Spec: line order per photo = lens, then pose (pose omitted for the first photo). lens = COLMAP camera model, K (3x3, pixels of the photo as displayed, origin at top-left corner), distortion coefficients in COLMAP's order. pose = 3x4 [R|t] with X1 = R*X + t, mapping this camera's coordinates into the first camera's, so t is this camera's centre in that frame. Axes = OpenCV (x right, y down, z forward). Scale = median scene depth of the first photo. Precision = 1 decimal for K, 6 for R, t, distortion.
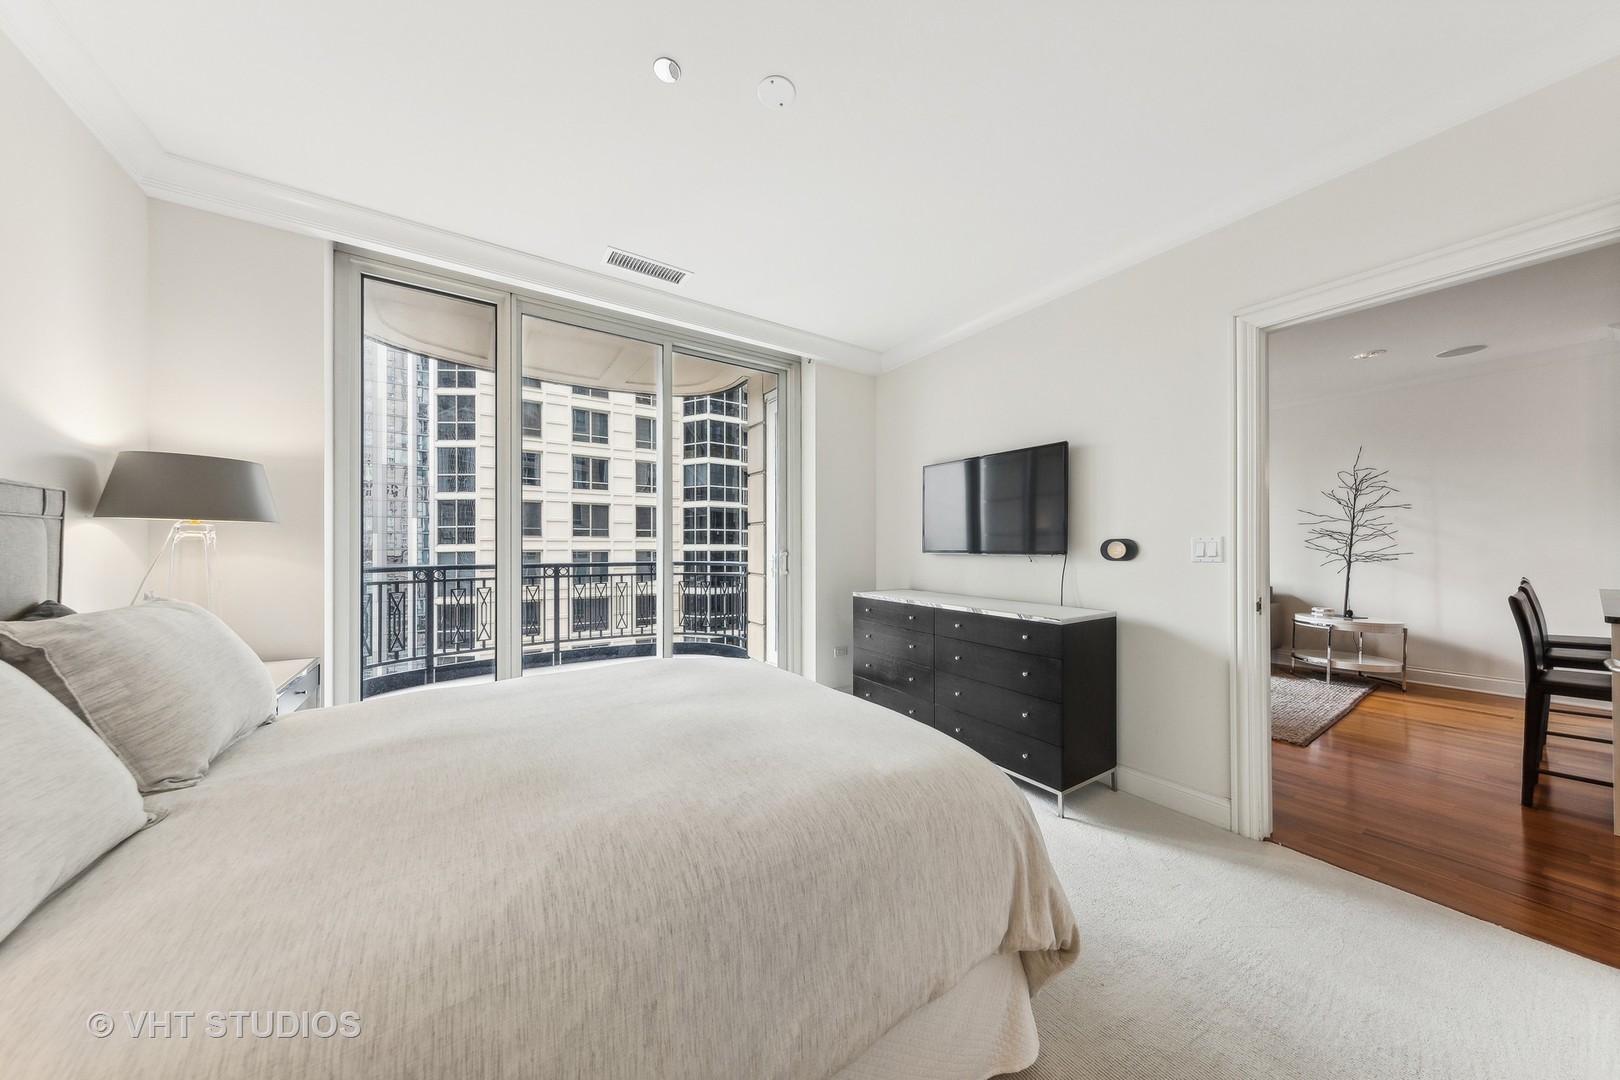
lens RADIAL K [[512.8, 0, 805.1], [0, 512.8, 551.3], [0, 0, 1]] dist [0.007280, -0.000677]
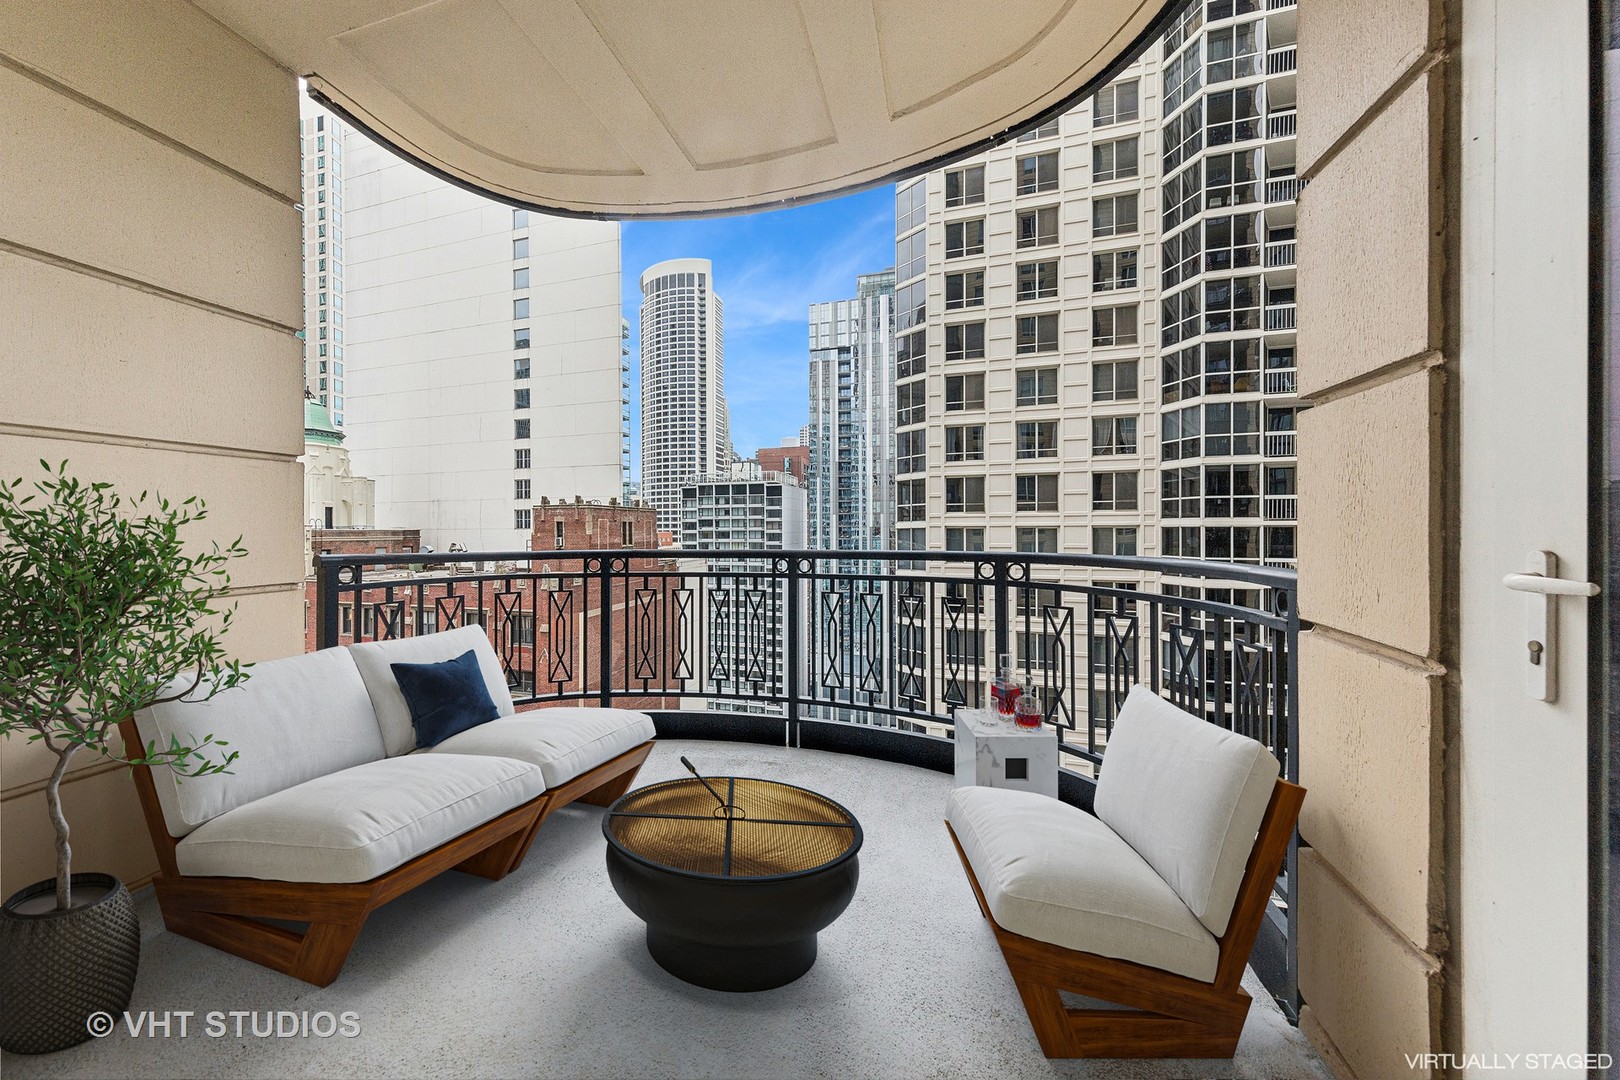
lens RADIAL K [[512.8, 0, 811.1], [0, 512.8, 527.2], [0, 0, 1]] dist [0.007280, -0.000677]
pose [[0.663881, 0.000162, -0.747838, -0.057035], [-0.001097, 0.999999, -0.000758, -0.000049], [0.747838, 0.001324, 0.663880, 0.469401]]
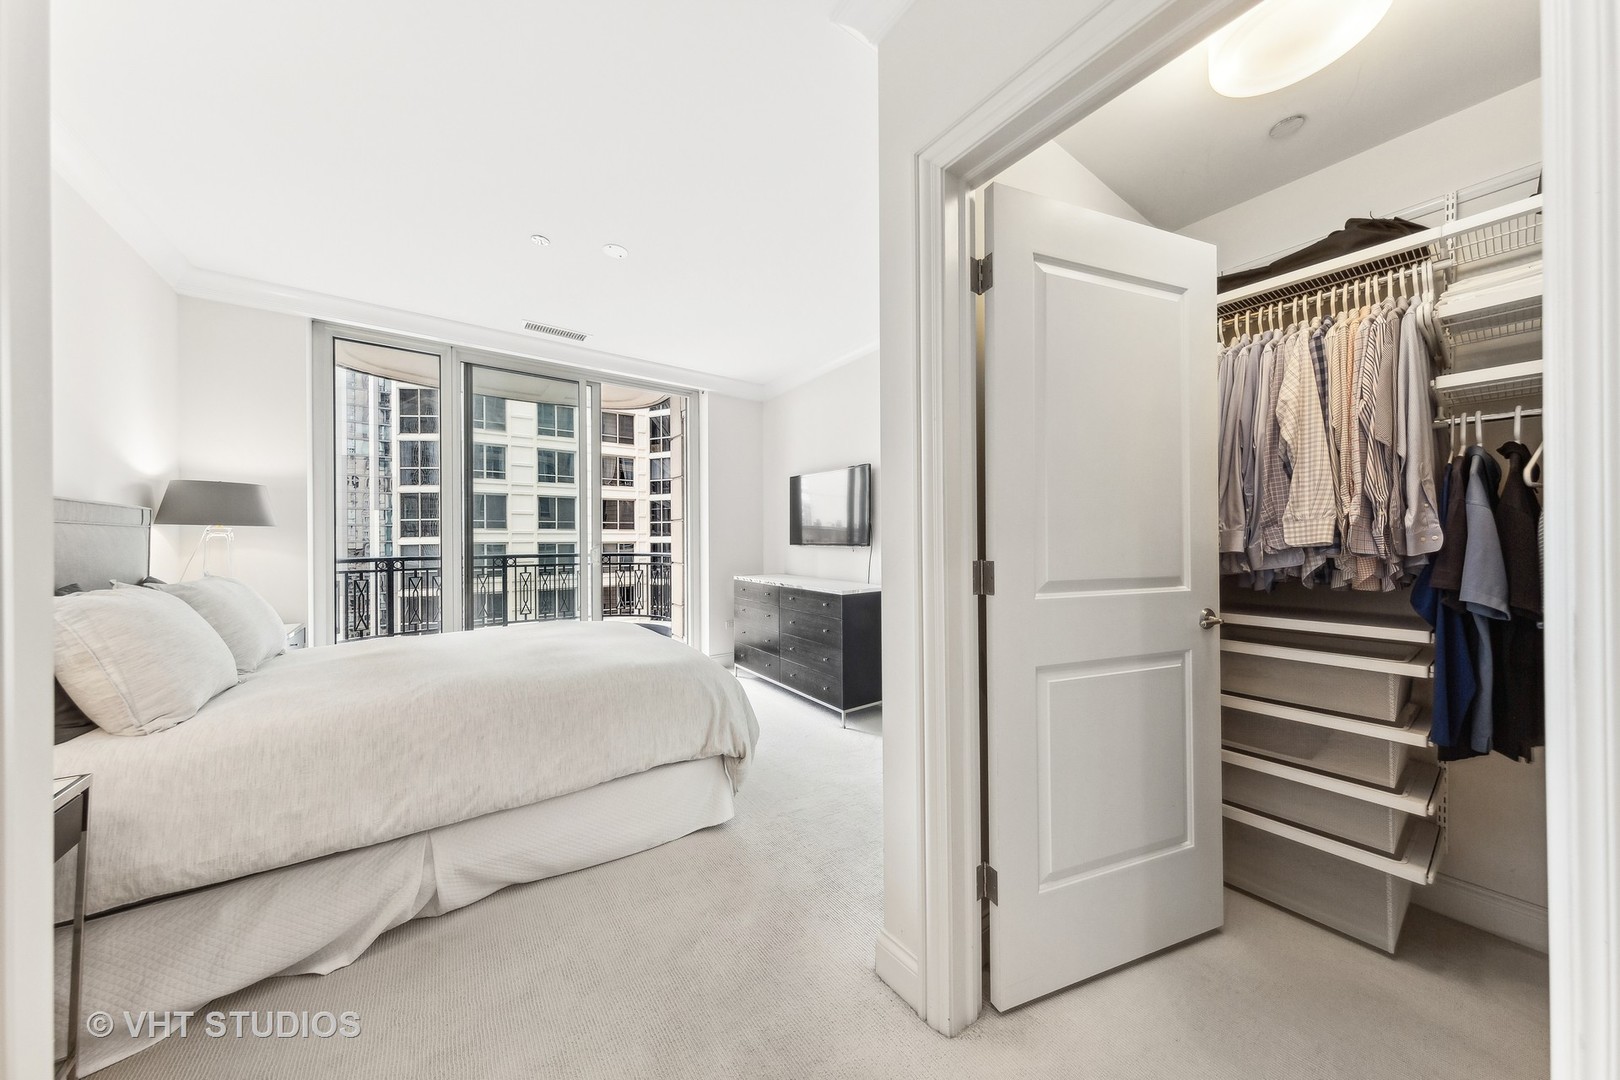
lens RADIAL K [[512.8, 0, 803.5], [0, 512.8, 545.4], [0, 0, 1]] dist [0.007280, -0.000677]
pose [[0.999087, -0.003683, 0.042556, 0.096933], [0.003455, 0.999979, 0.005417, -0.000940], [-0.042575, -0.005265, 0.999079, -0.126884]]
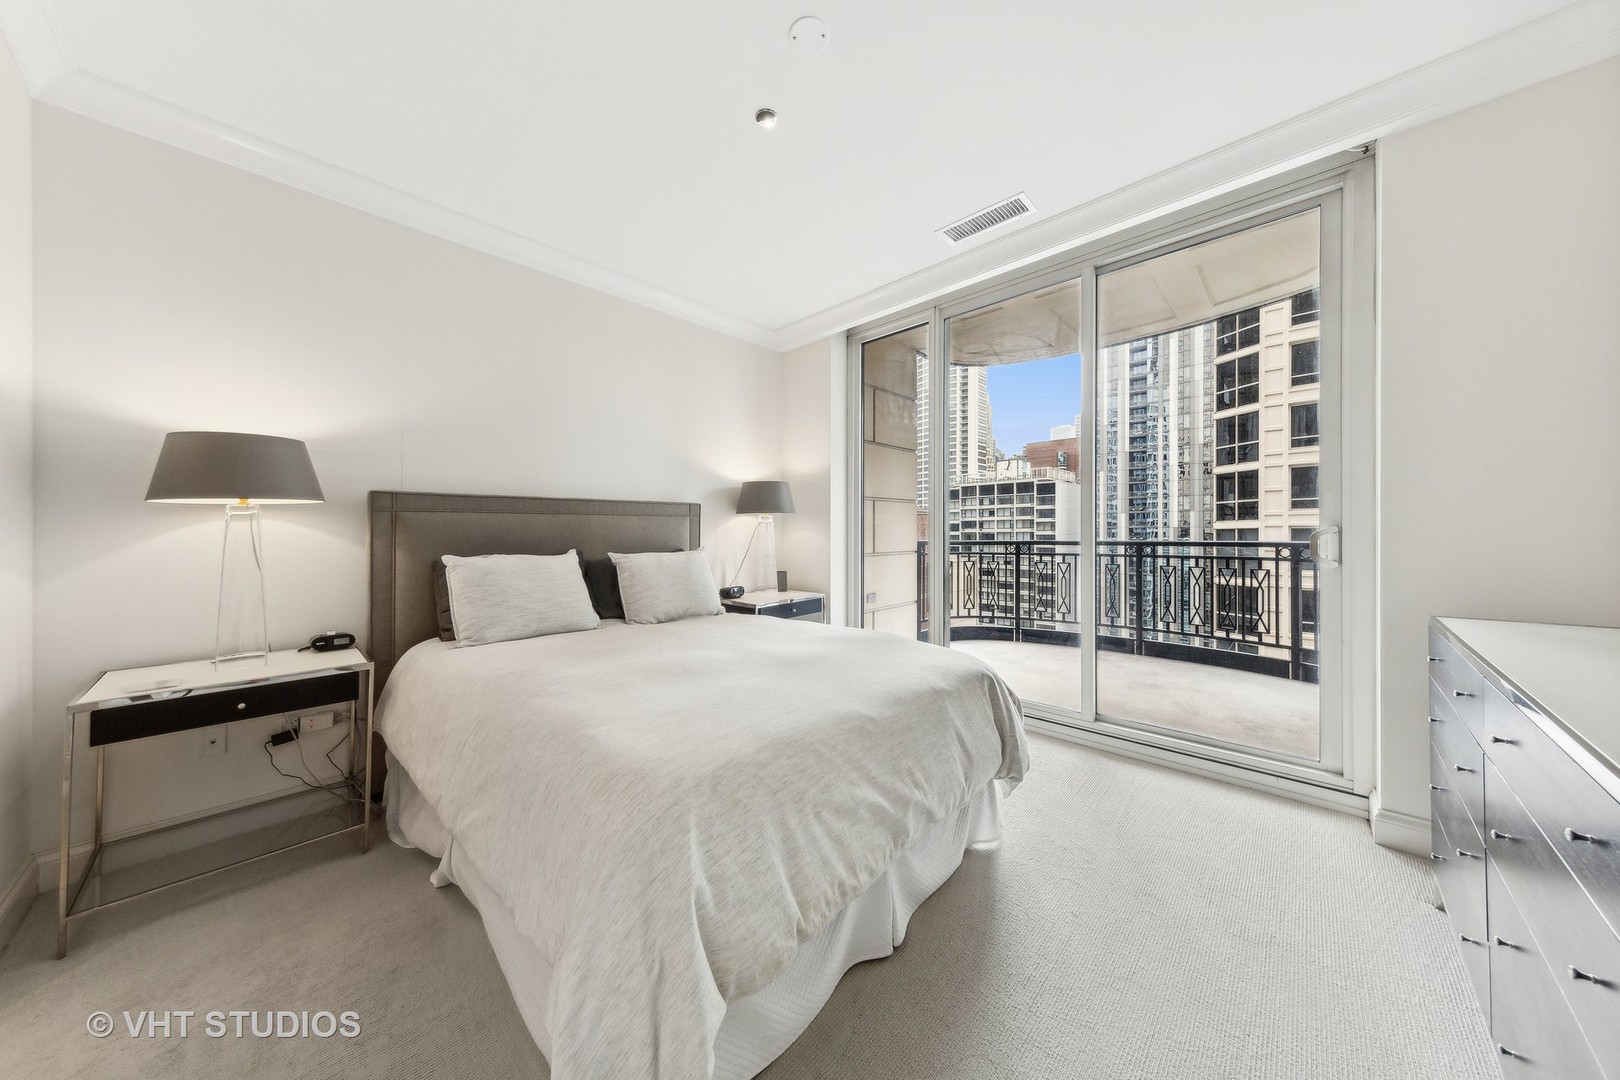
lens RADIAL K [[512.8, 0, 808.4], [0, 512.8, 533.2], [0, 0, 1]] dist [0.007280, -0.000677]
pose [[0.220663, 0.006107, -0.975331, 0.184562], [0.003633, 0.999968, 0.007083, 0.000429], [0.975343, -0.005106, 0.220633, 0.169195]]
